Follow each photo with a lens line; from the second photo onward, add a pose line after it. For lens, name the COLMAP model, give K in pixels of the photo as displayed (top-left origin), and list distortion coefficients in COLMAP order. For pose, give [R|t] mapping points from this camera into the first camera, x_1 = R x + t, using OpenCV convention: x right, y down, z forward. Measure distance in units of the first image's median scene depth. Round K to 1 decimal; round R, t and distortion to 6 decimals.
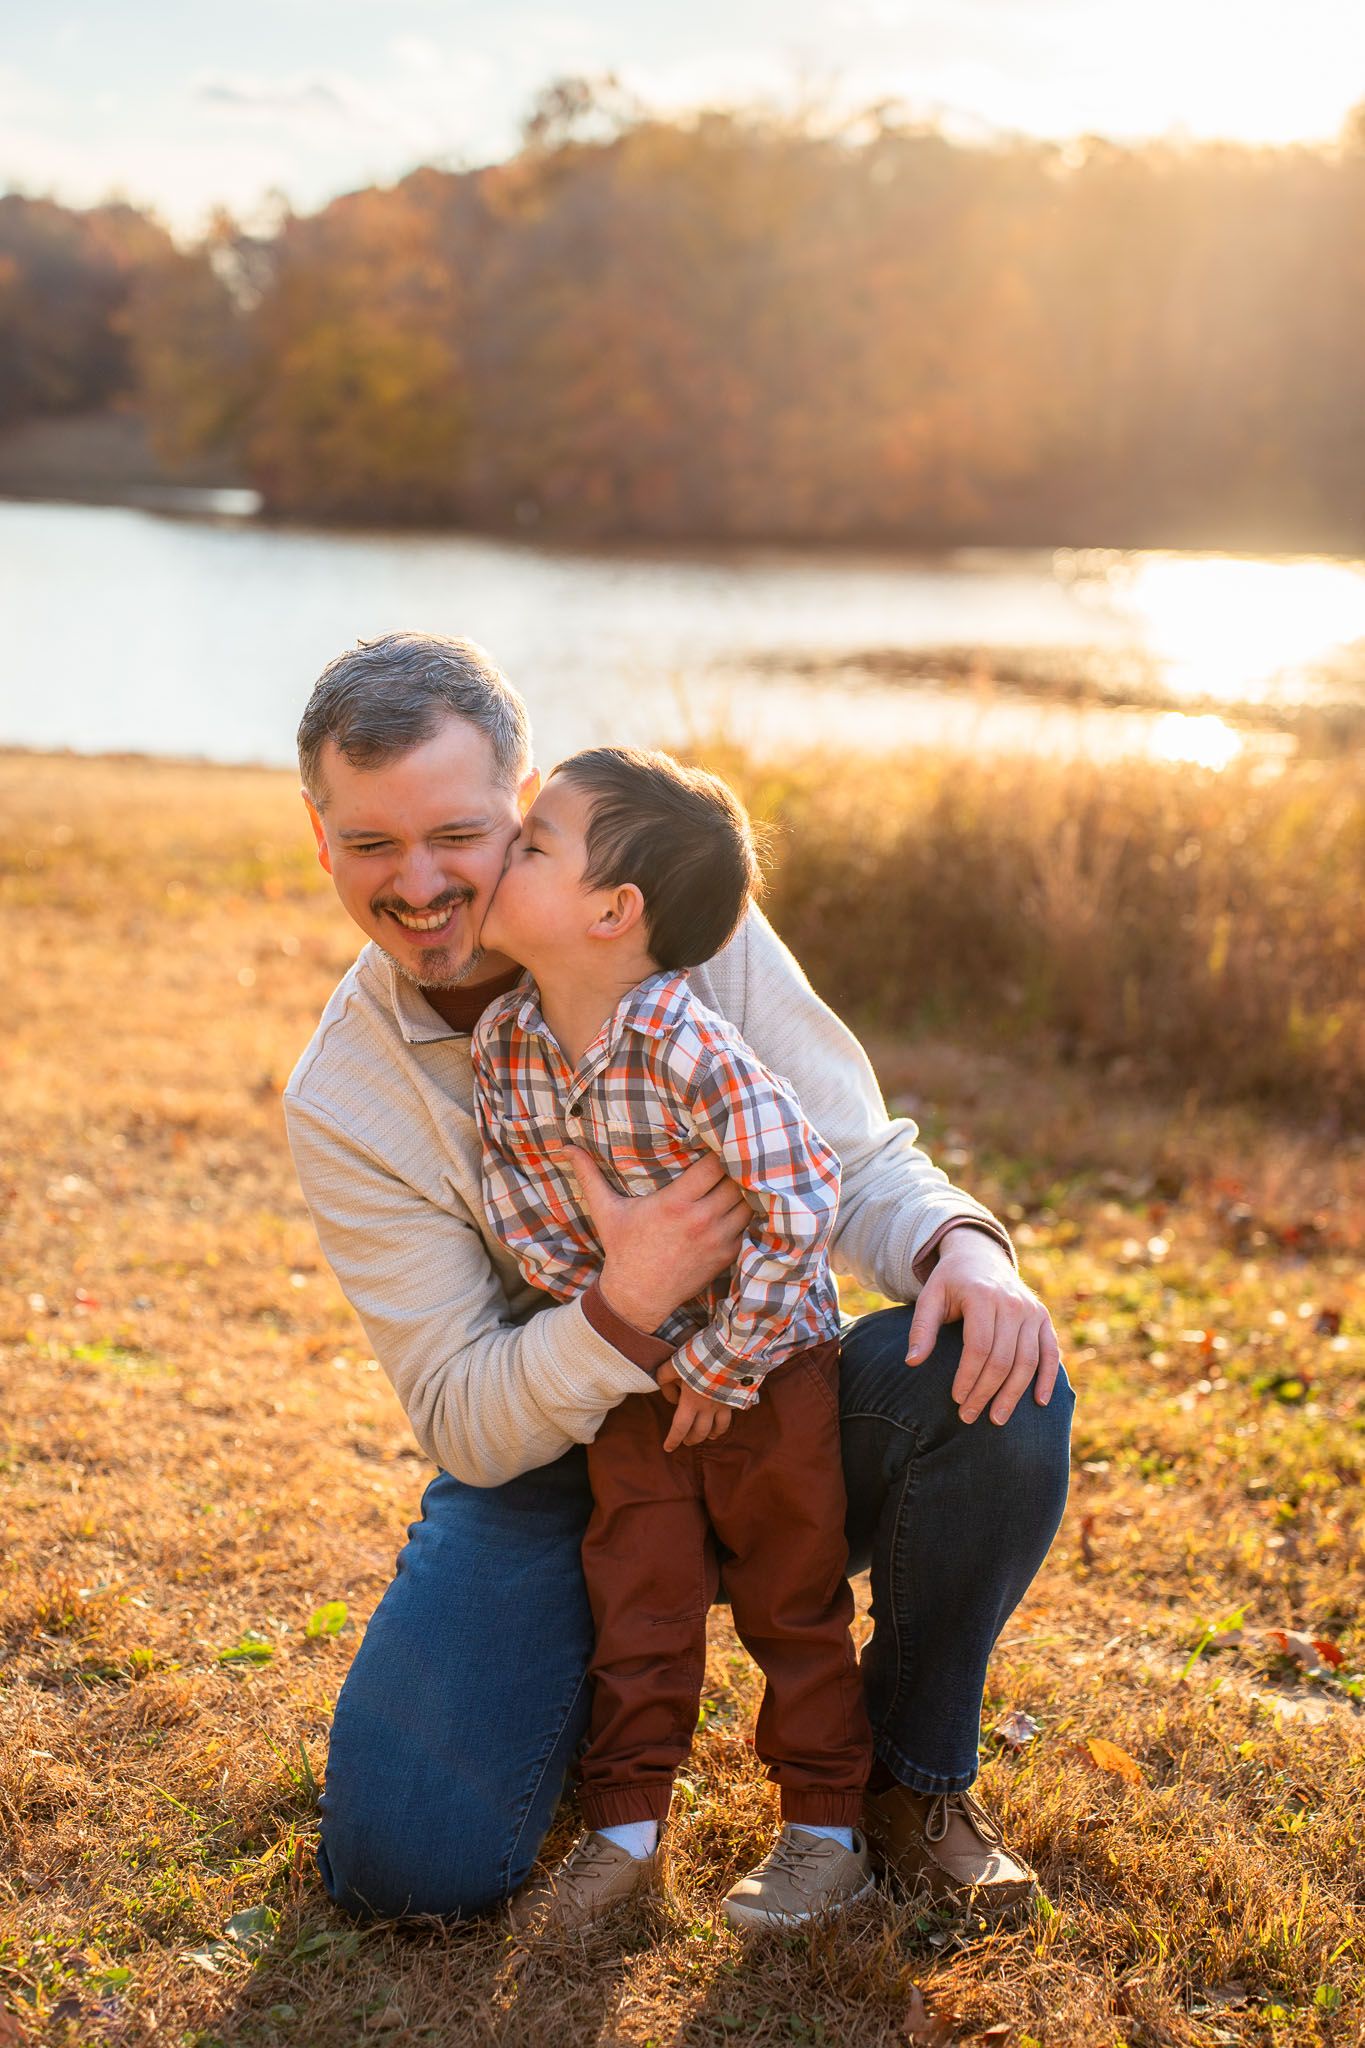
lens RADIAL K [[3391.3, 0, 684.6], [0, 3391.3, 1003.0], [0, 0, 1]] dist [0.424525, 0.000000]
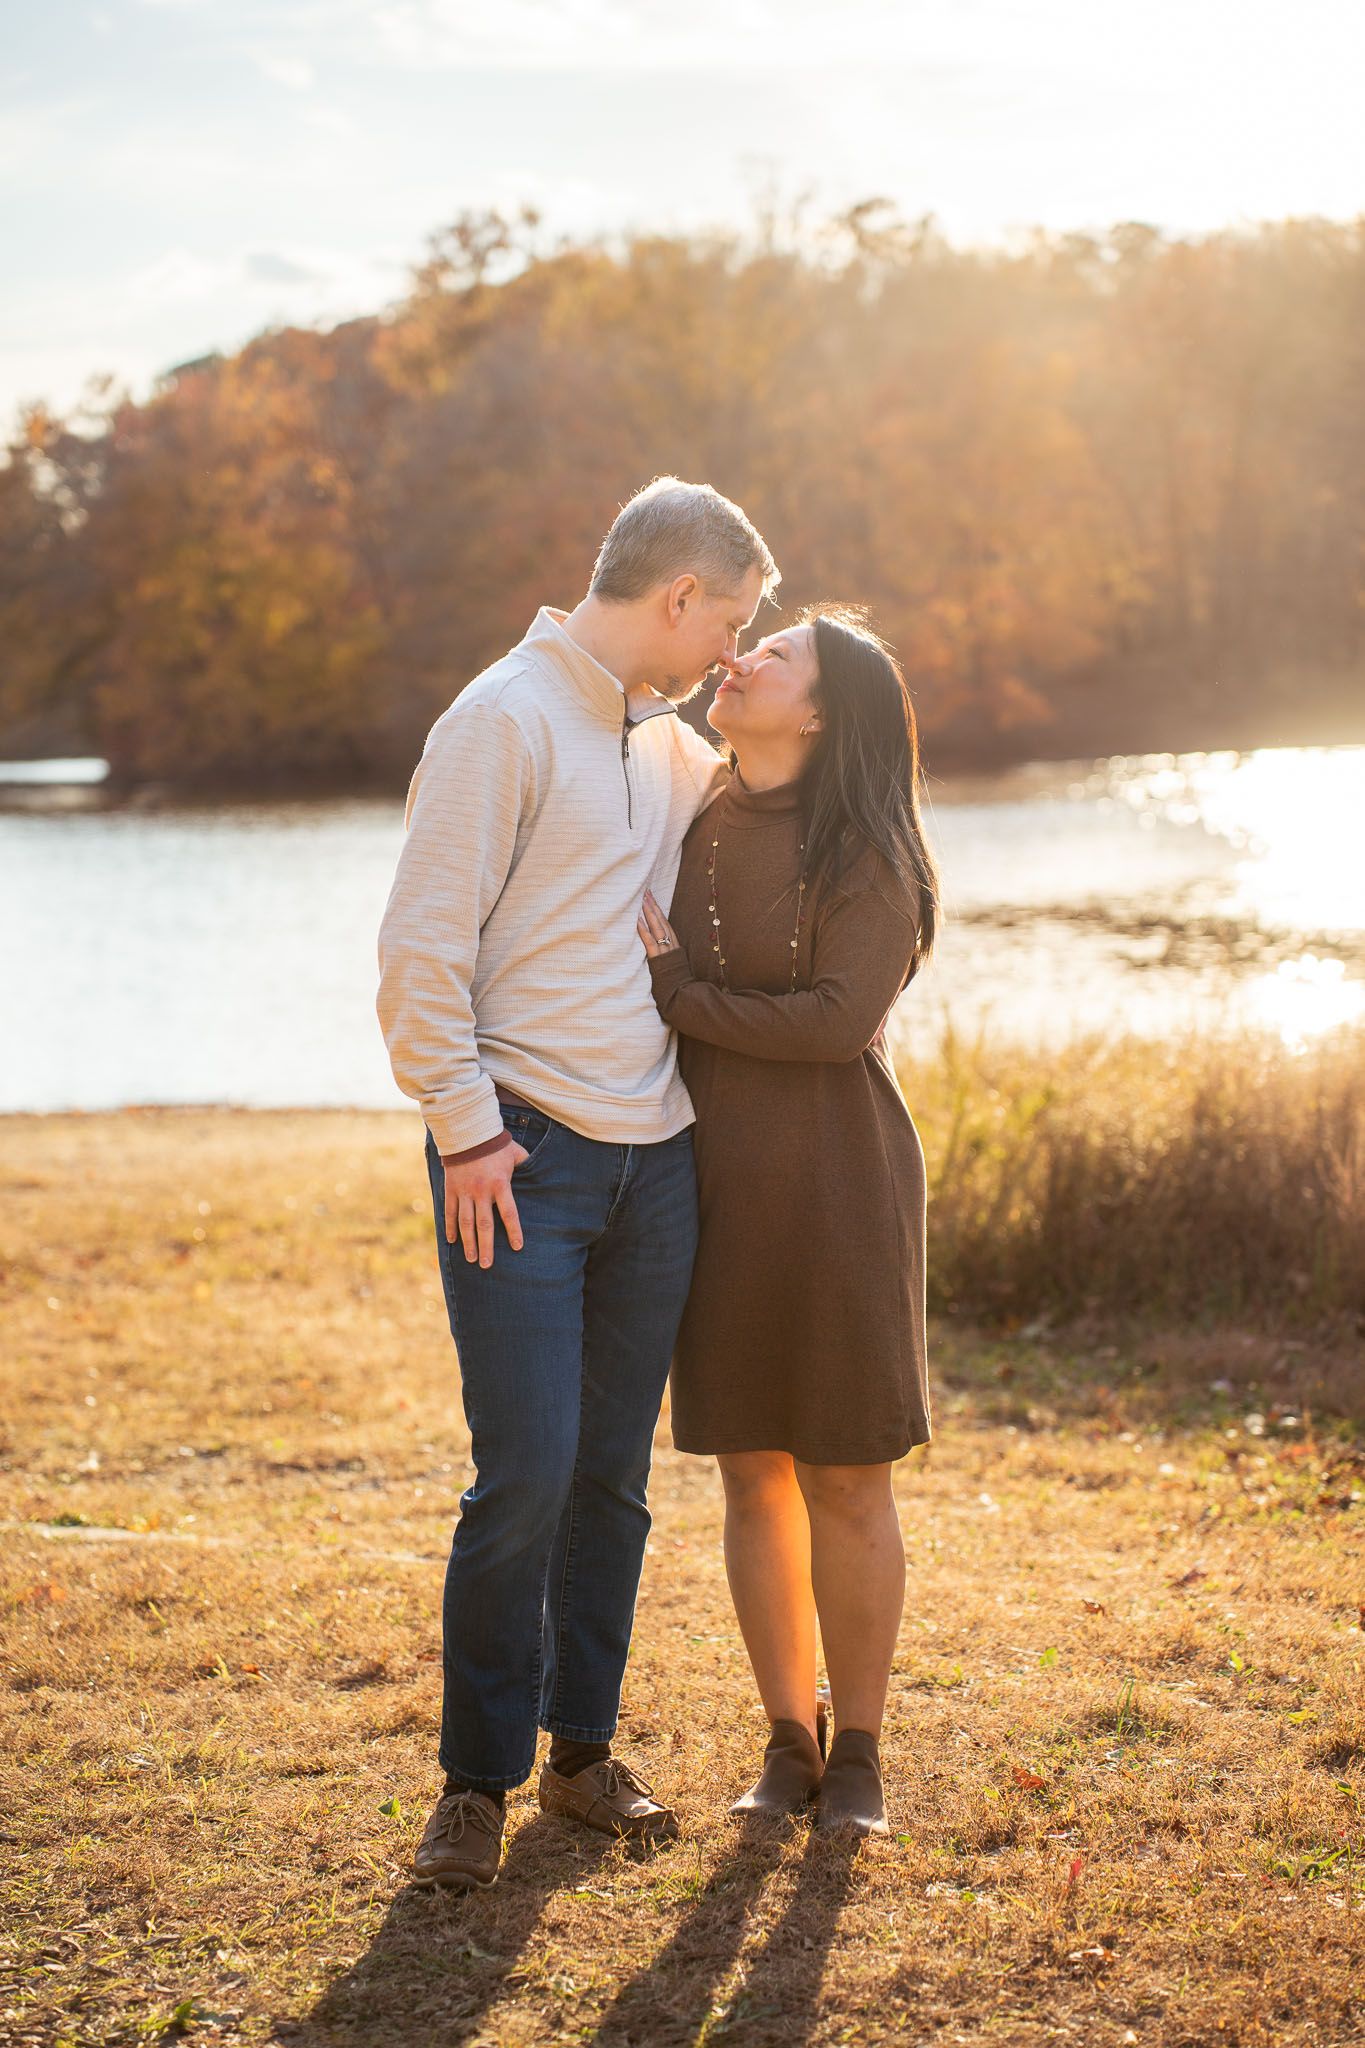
lens RADIAL K [[4579.4, 0, 678.5], [0, 4579.4, 1036.5], [0, 0, 1]] dist [0.794979, 0.000000]
pose [[0.996916, -0.077901, 0.009492, -0.094984], [0.078387, 0.994259, -0.072831, 0.011424], [-0.003763, 0.073350, 0.997299, -0.411399]]
